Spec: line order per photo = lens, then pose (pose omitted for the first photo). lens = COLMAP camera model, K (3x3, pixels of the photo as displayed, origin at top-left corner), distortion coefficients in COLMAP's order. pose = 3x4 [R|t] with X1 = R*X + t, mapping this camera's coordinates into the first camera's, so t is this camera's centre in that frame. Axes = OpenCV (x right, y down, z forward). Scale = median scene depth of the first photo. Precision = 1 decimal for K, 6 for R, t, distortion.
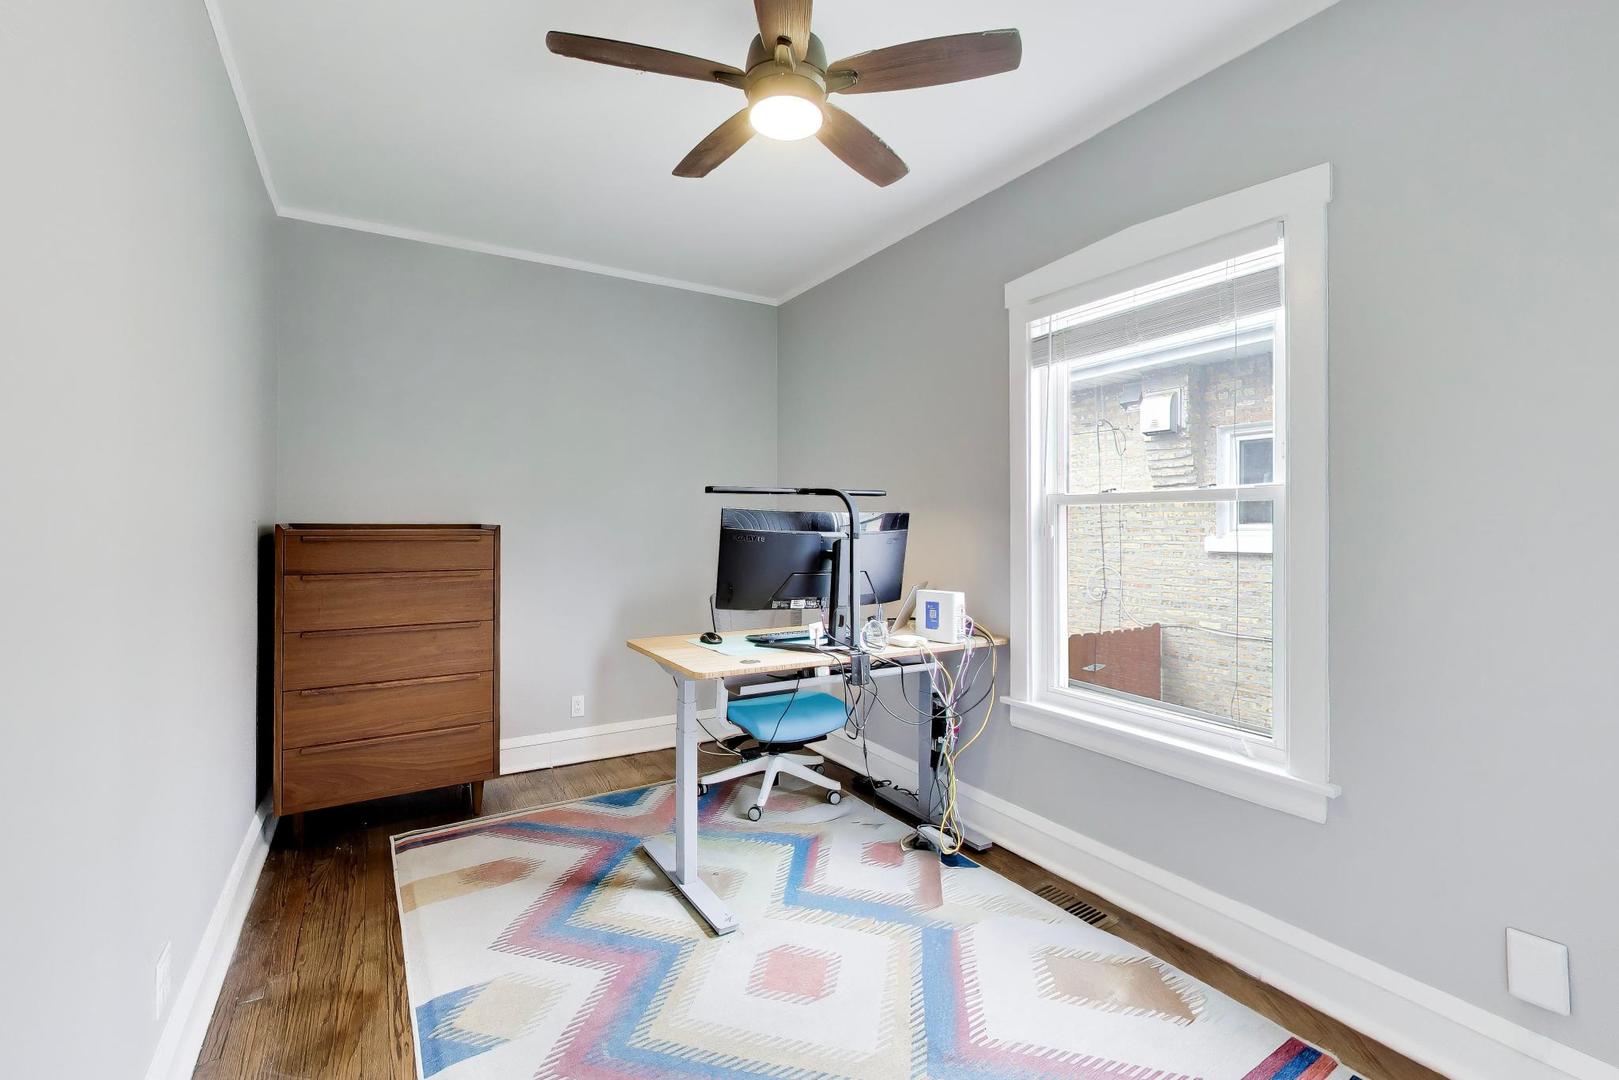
lens RADIAL K [[680.4, 0, 813.0], [0, 680.4, 519.6], [0, 0, 1]] dist [-0.000811, -0.000083]
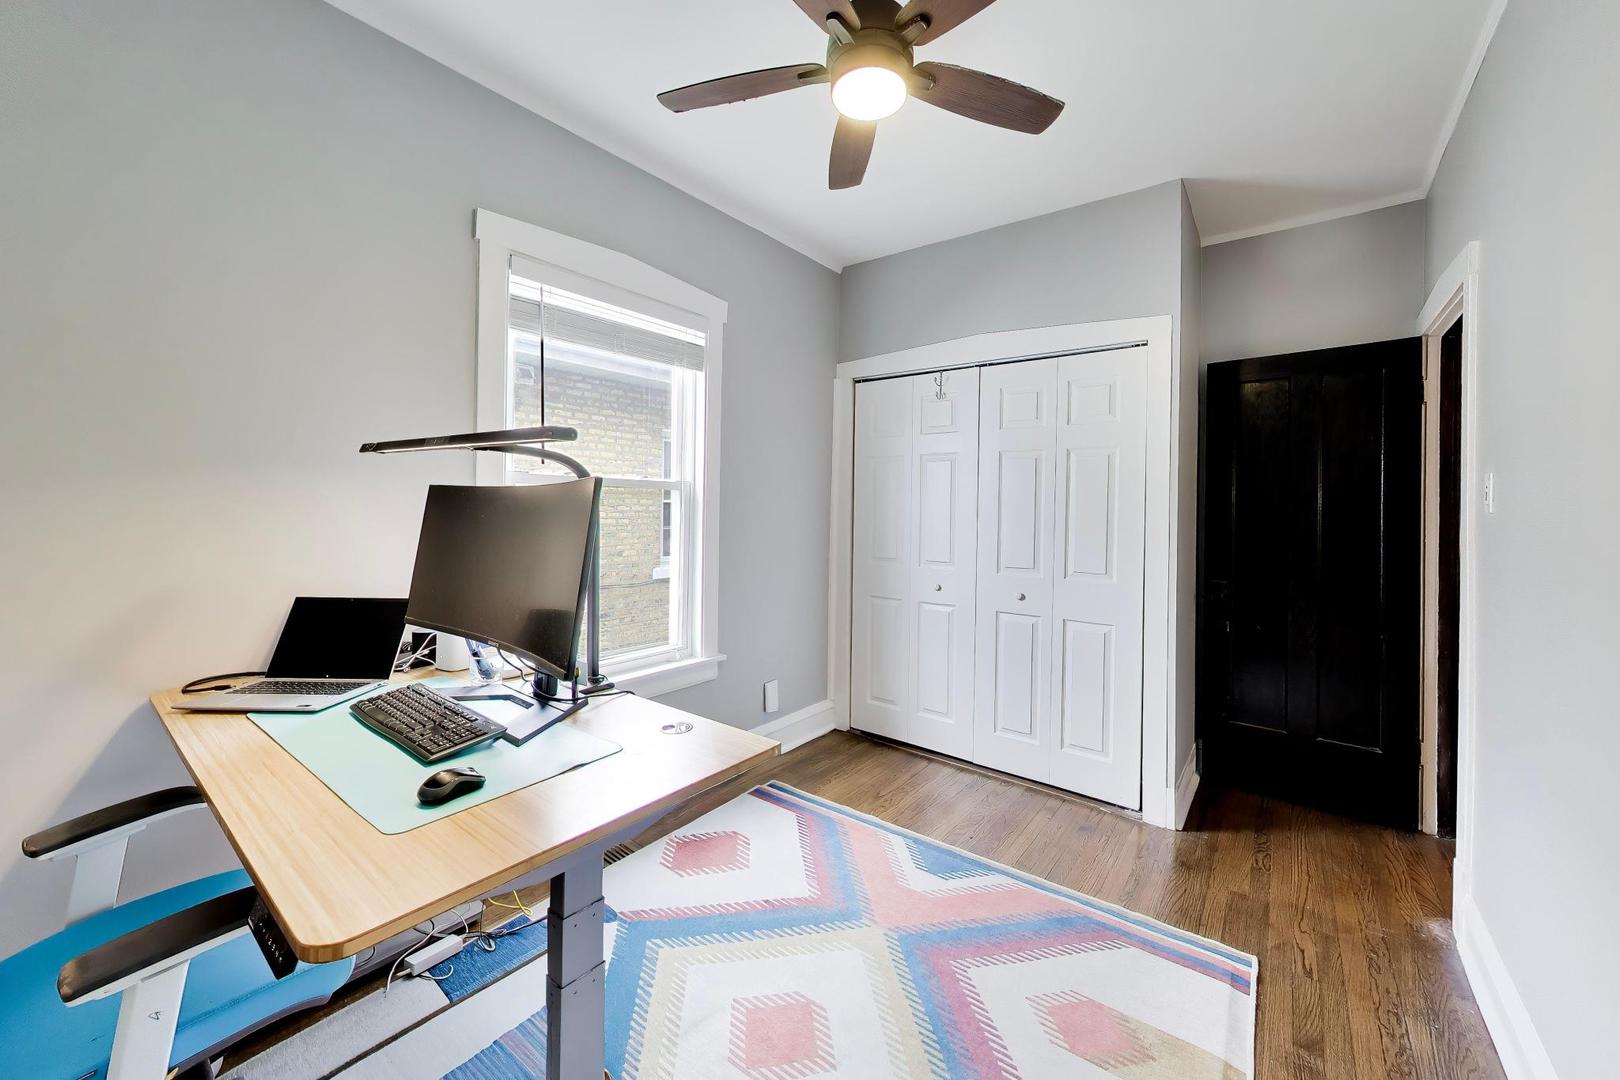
lens RADIAL K [[644.3, 0, 807.9], [0, 644.3, 503.5], [0, 0, 1]] dist [-0.000072, 0.000019]
pose [[-0.349072, 0.000960, 0.937096, -0.787999], [-0.018079, 0.999806, -0.007758, 0.006644], [-0.936922, -0.019650, -0.348987, 1.223373]]
